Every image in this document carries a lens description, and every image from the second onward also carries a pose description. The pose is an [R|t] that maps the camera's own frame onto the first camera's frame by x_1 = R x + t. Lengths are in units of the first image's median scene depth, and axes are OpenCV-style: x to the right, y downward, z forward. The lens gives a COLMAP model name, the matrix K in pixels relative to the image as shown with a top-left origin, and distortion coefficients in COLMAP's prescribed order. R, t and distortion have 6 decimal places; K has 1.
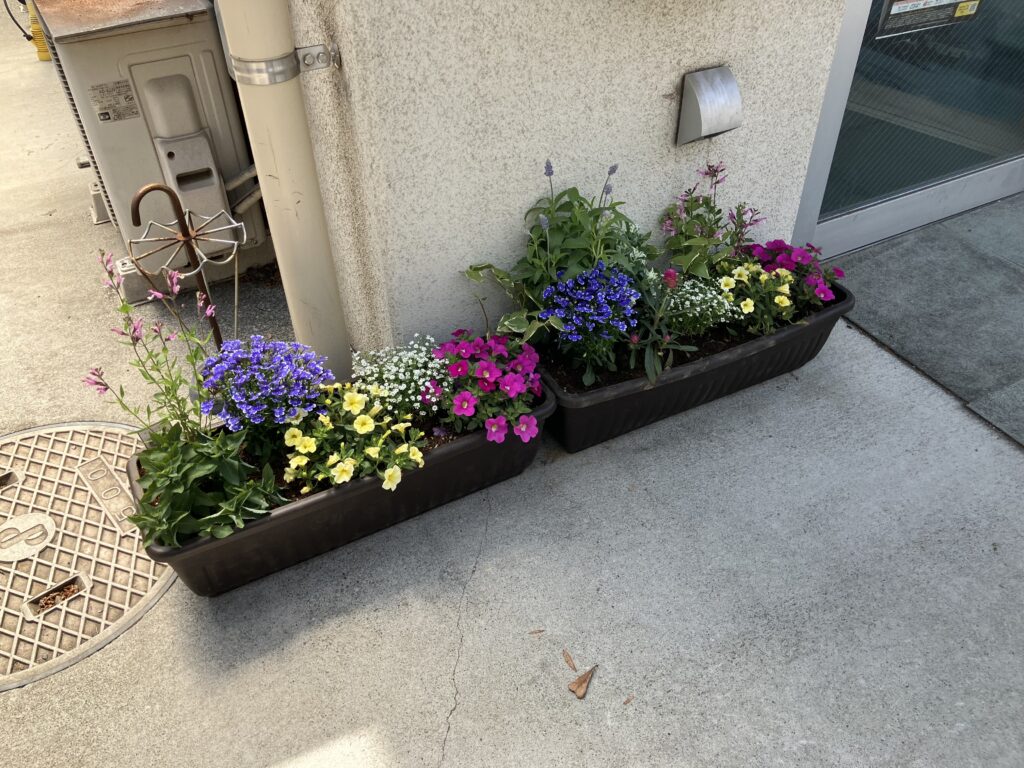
lens RADIAL K [[826.7, 0, 512.0], [0, 826.7, 384.0], [0, 0, 1]] dist [-0.040452, -0.000002]
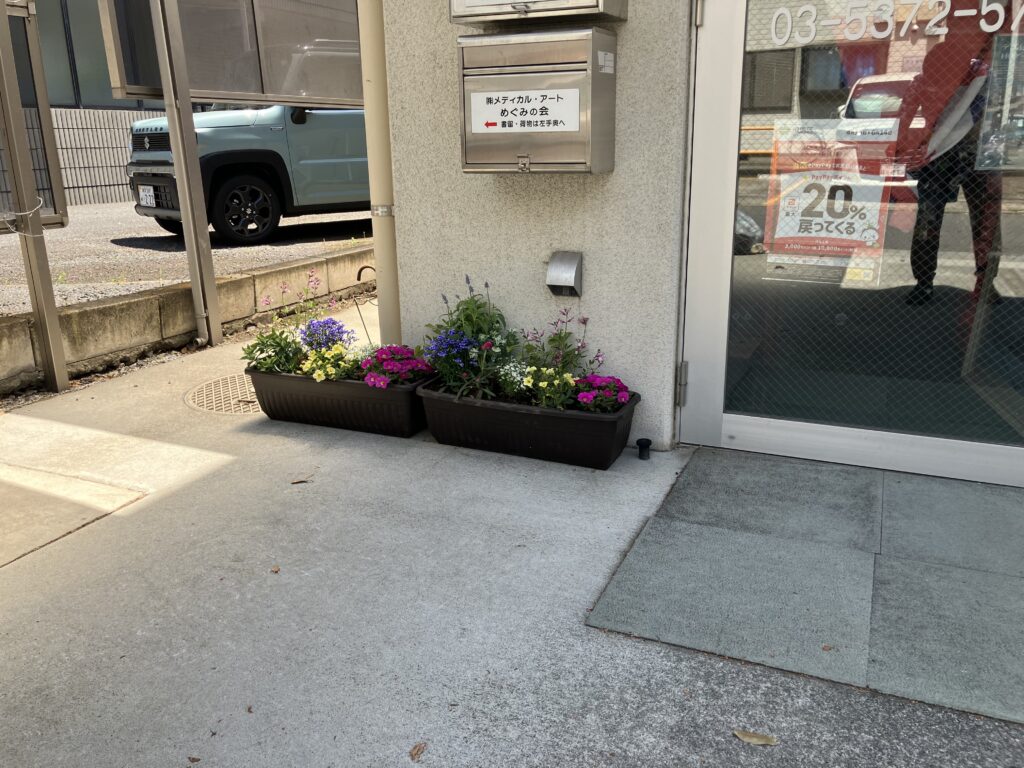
lens RADIAL K [[834.6, 0, 512.0], [0, 834.6, 384.0], [0, 0, 1]] dist [0.001228, -0.001912]
pose [[0.617429, 0.227453, -0.753025, 1.590007], [-0.509900, 0.844659, -0.162951, 0.204403], [0.598985, 0.484579, 0.637495, -0.064668]]
